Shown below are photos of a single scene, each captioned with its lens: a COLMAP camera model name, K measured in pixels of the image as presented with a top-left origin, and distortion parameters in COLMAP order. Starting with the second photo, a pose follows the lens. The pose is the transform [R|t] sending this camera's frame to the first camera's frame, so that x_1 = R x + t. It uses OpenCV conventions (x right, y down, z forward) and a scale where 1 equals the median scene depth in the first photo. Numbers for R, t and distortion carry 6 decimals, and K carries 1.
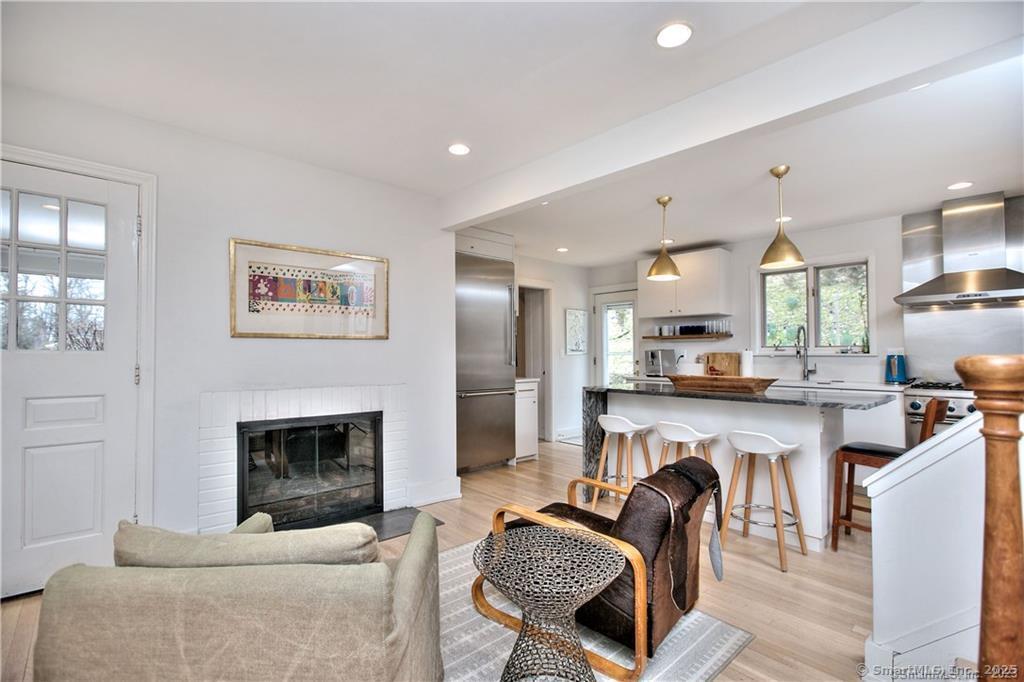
lens RADIAL K [[460.3, 0, 528.8], [0, 460.3, 356.4], [0, 0, 1]] dist [-0.002538, 0.000854]
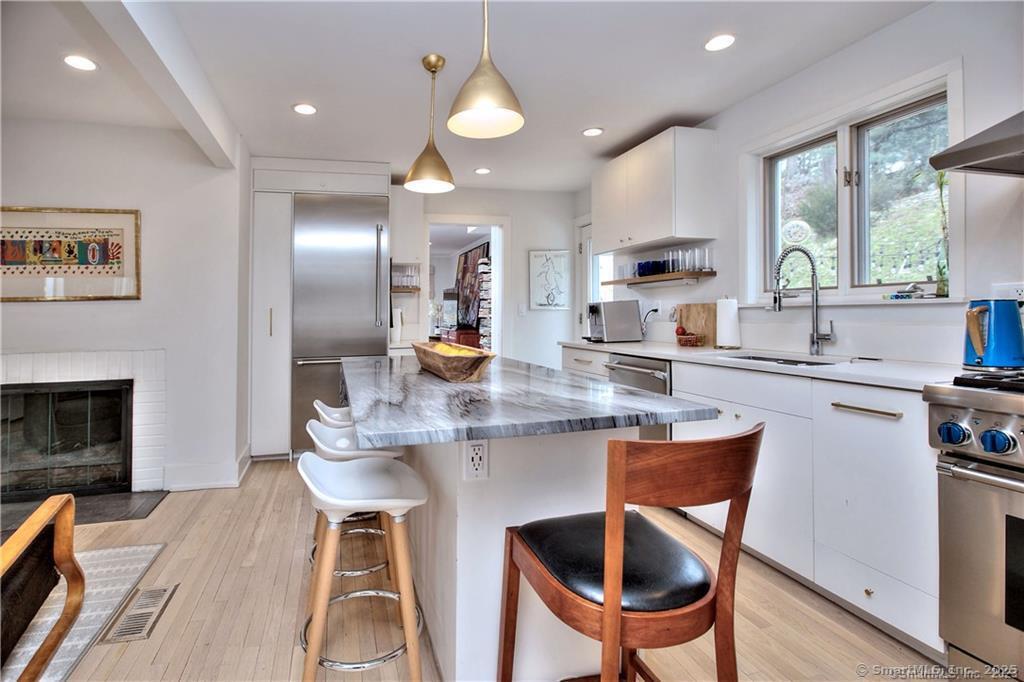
lens RADIAL K [[487.6, 0, 459.9], [0, 487.6, 317.6], [0, 0, 1]] dist [0.002557, 0.000793]
pose [[0.879076, -0.011280, -0.476548, 0.715895], [0.015851, 0.999859, 0.005573, 0.002538], [0.476418, -0.012453, 0.879131, 0.479093]]
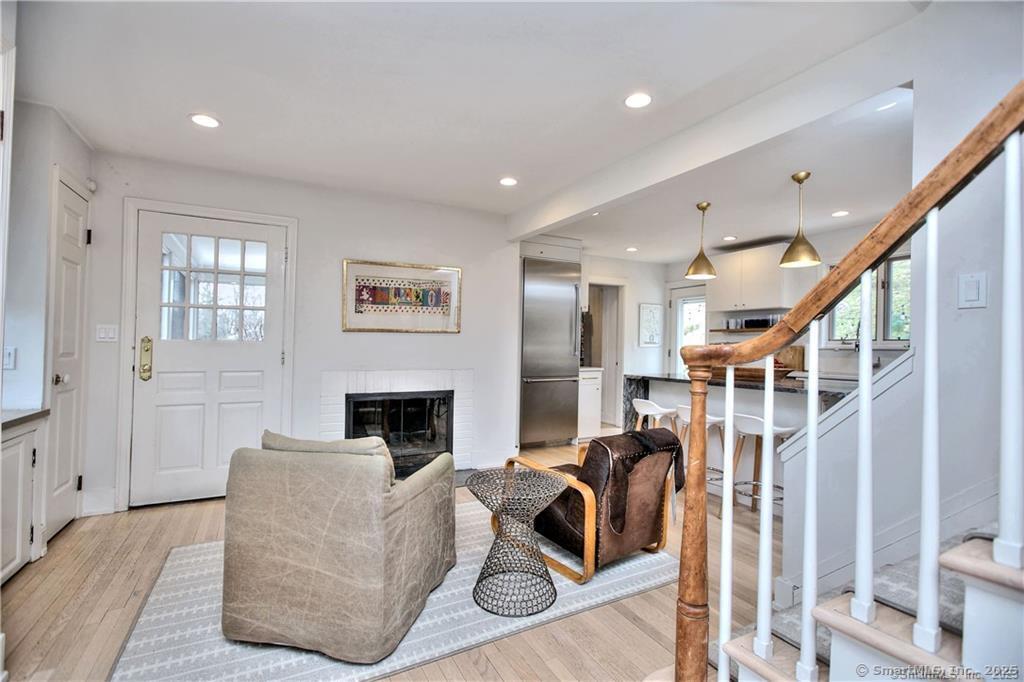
lens RADIAL K [[472.1, 0, 546.0], [0, 472.1, 341.4], [0, 0, 1]] dist [0.000564, 0.000502]
pose [[0.976493, 0.004913, -0.215491, 0.207312], [-0.008303, 0.999856, -0.014828, 0.003565], [0.215387, 0.016269, 0.976393, -0.206219]]
